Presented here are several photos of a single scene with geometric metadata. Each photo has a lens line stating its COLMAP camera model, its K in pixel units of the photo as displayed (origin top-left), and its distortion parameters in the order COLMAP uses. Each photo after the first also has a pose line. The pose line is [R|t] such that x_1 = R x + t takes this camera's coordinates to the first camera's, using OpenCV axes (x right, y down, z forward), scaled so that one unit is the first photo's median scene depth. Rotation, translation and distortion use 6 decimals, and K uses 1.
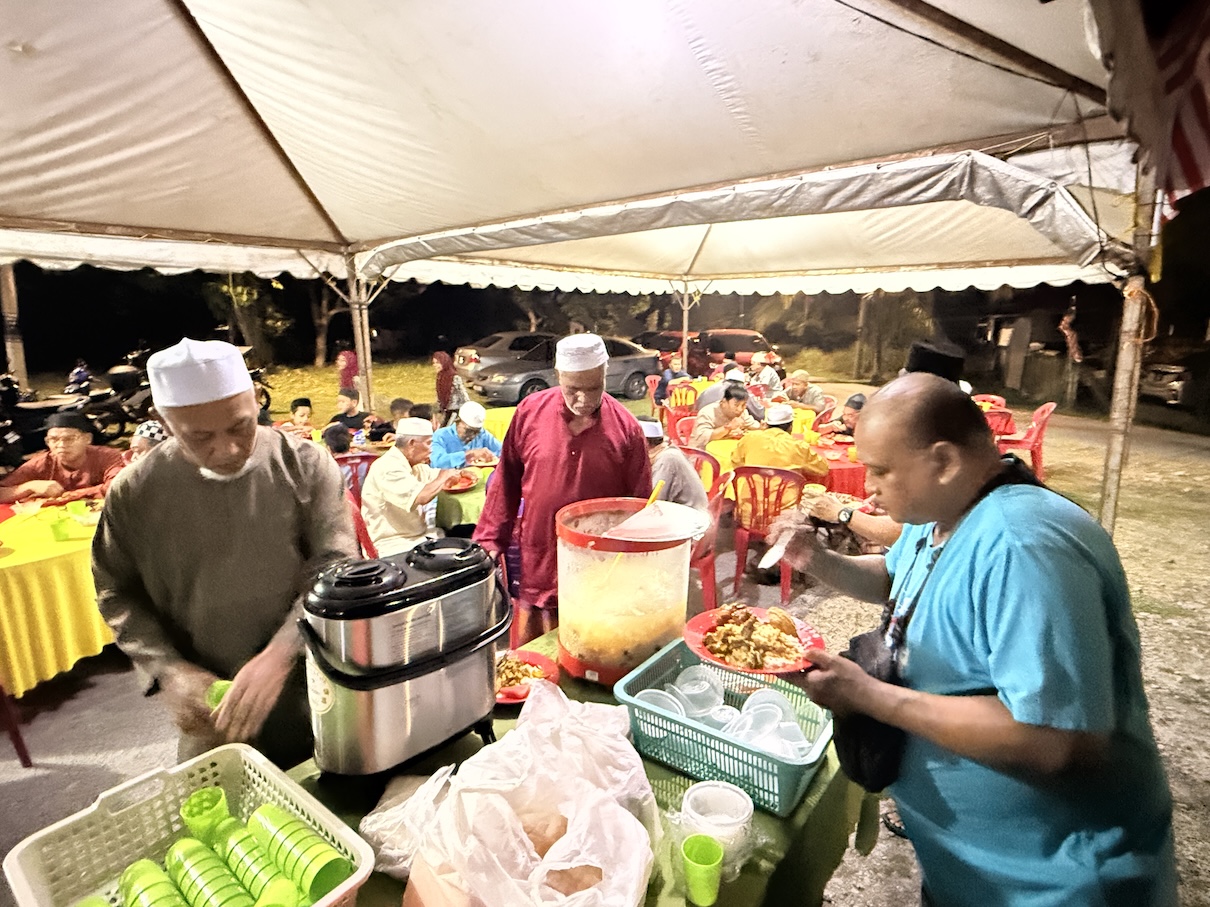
lens RADIAL K [[653.6, 0, 562.4], [0, 653.6, 452.7], [0, 0, 1]] dist [0.000385, -0.000496]
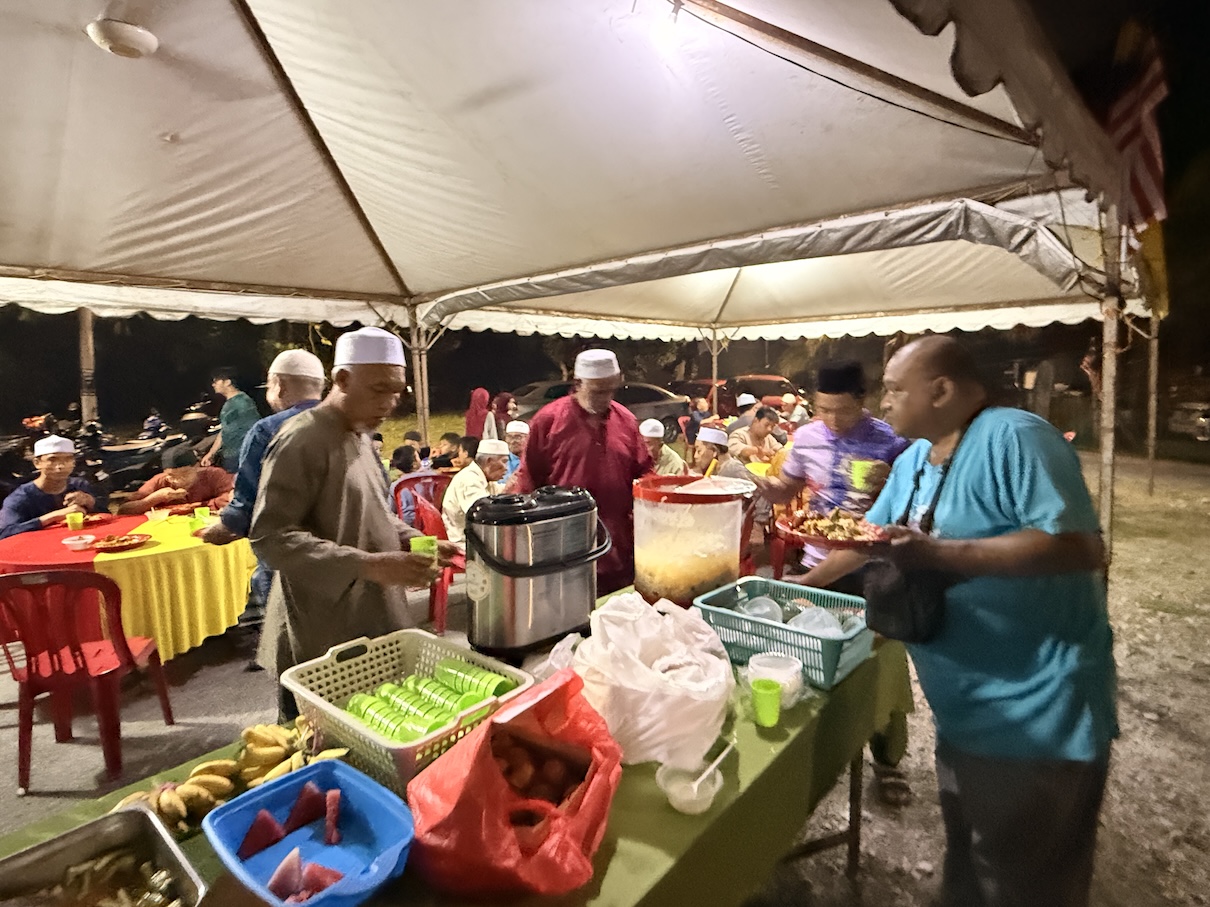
lens RADIAL K [[653.6, 0, 562.4], [0, 653.6, 452.7], [0, 0, 1]] dist [0.000385, -0.000496]
pose [[0.999197, -0.009103, -0.039030, -0.038868], [0.005756, 0.996361, -0.085038, 0.058627], [0.039662, 0.084745, 0.995613, -0.106988]]
